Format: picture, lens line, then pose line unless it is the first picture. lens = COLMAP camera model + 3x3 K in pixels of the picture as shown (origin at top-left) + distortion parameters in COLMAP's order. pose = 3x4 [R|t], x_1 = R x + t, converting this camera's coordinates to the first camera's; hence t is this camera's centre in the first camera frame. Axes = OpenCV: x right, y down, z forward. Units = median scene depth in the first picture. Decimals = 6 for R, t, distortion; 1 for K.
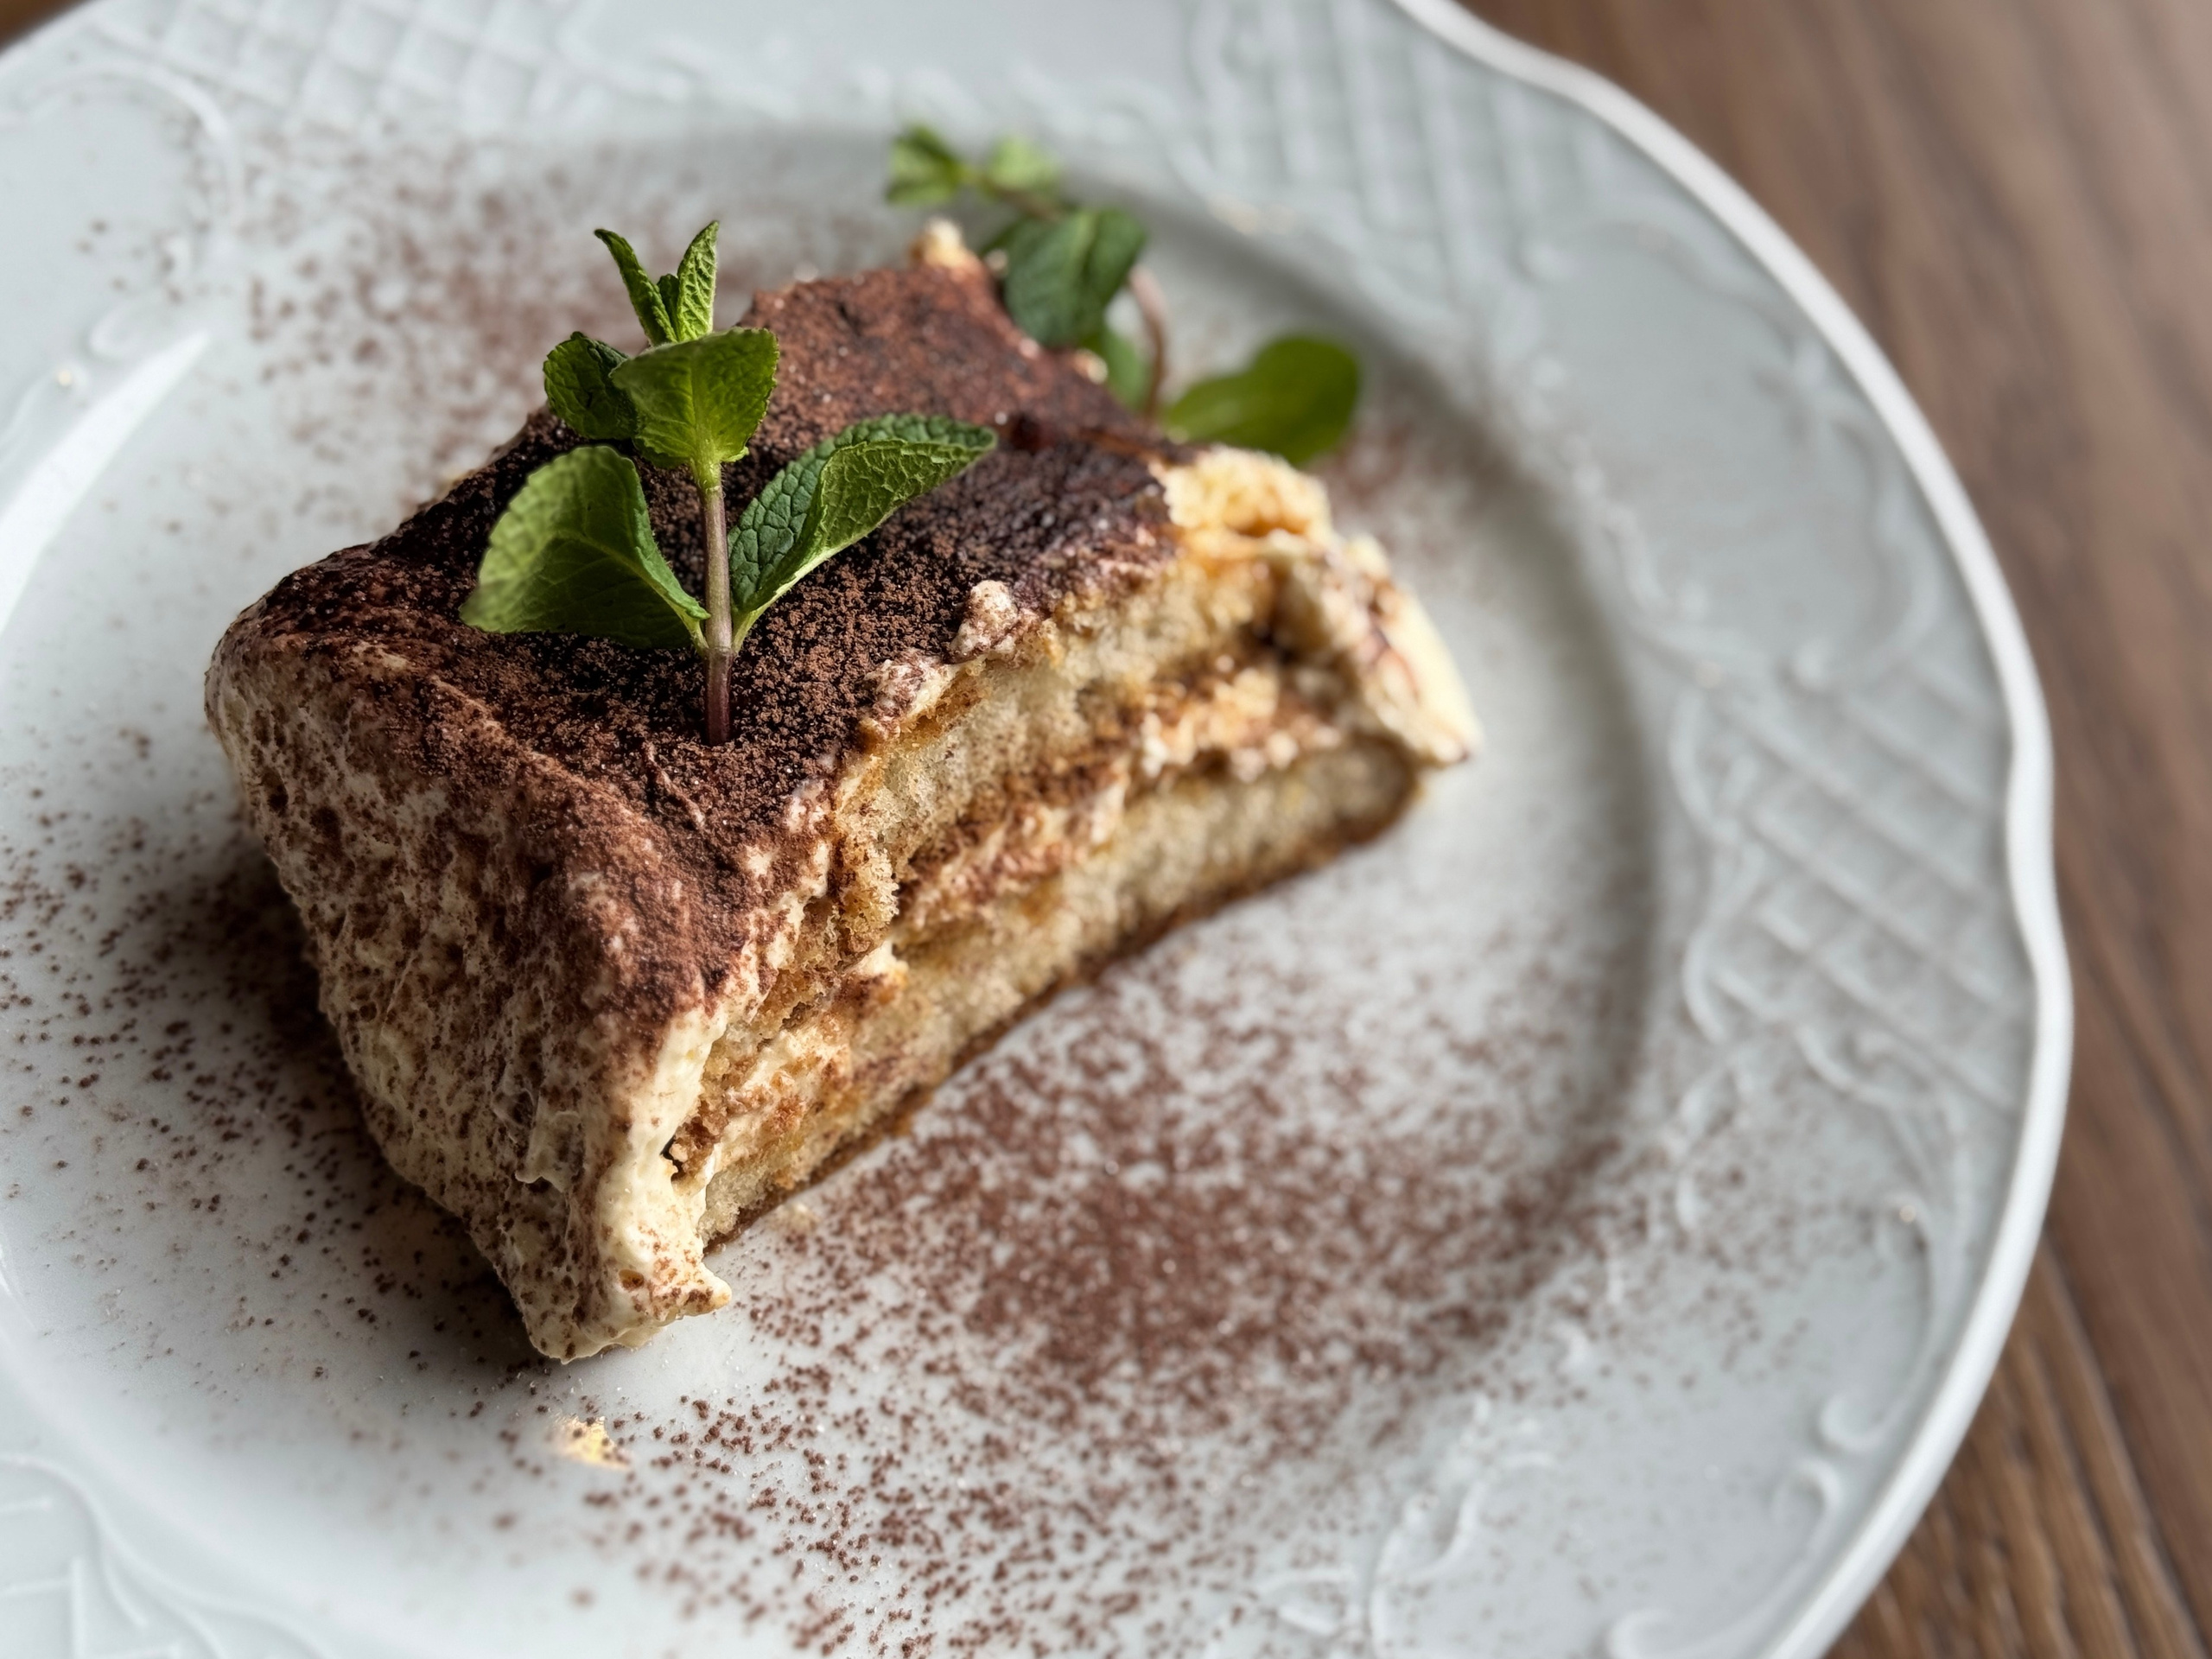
lens RADIAL K [[3490.1, 0, 1101.3], [0, 3490.1, 829.6], [0, 0, 1]] dist [0.112941, 0.000000]
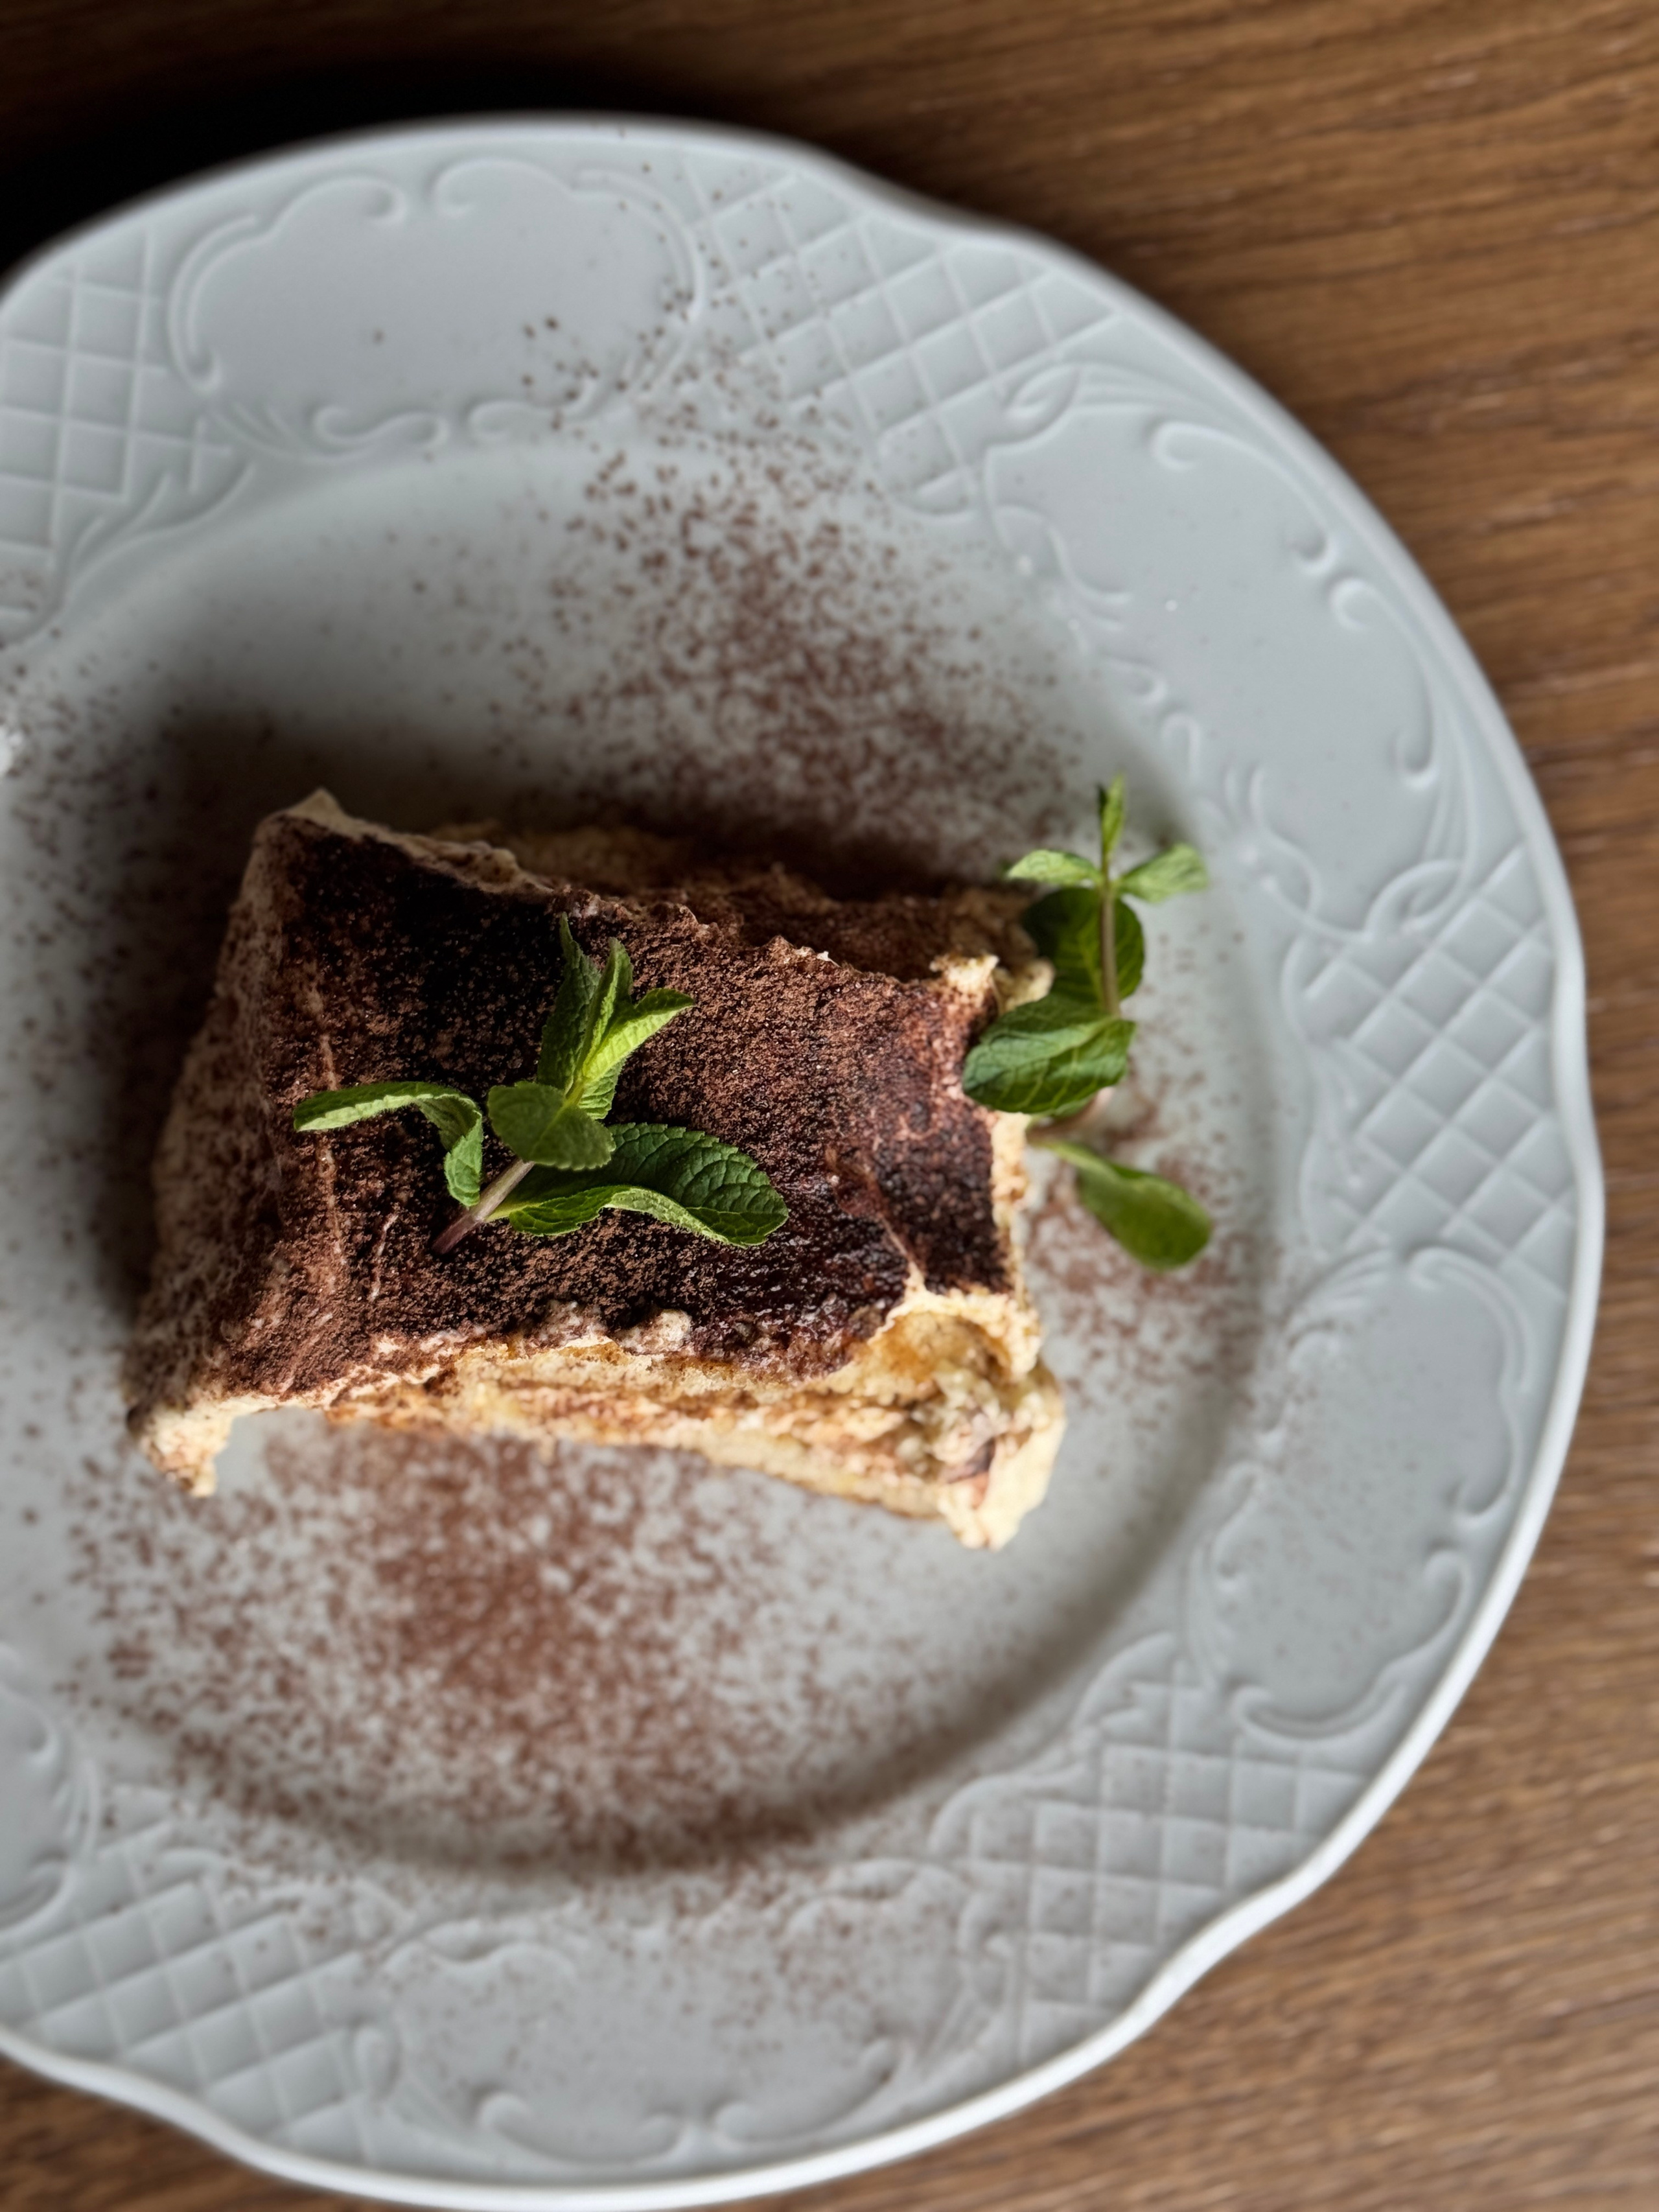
lens RADIAL K [[3185.0, 0, 831.4], [0, 3185.0, 1110.0], [0, 0, 1]] dist [0.109490, 0.000000]
pose [[0.682568, 0.730816, 0.003027, -0.050498], [-0.628688, 0.585061, 0.512304, -0.698555], [0.372629, -0.351586, 0.858799, 0.080222]]
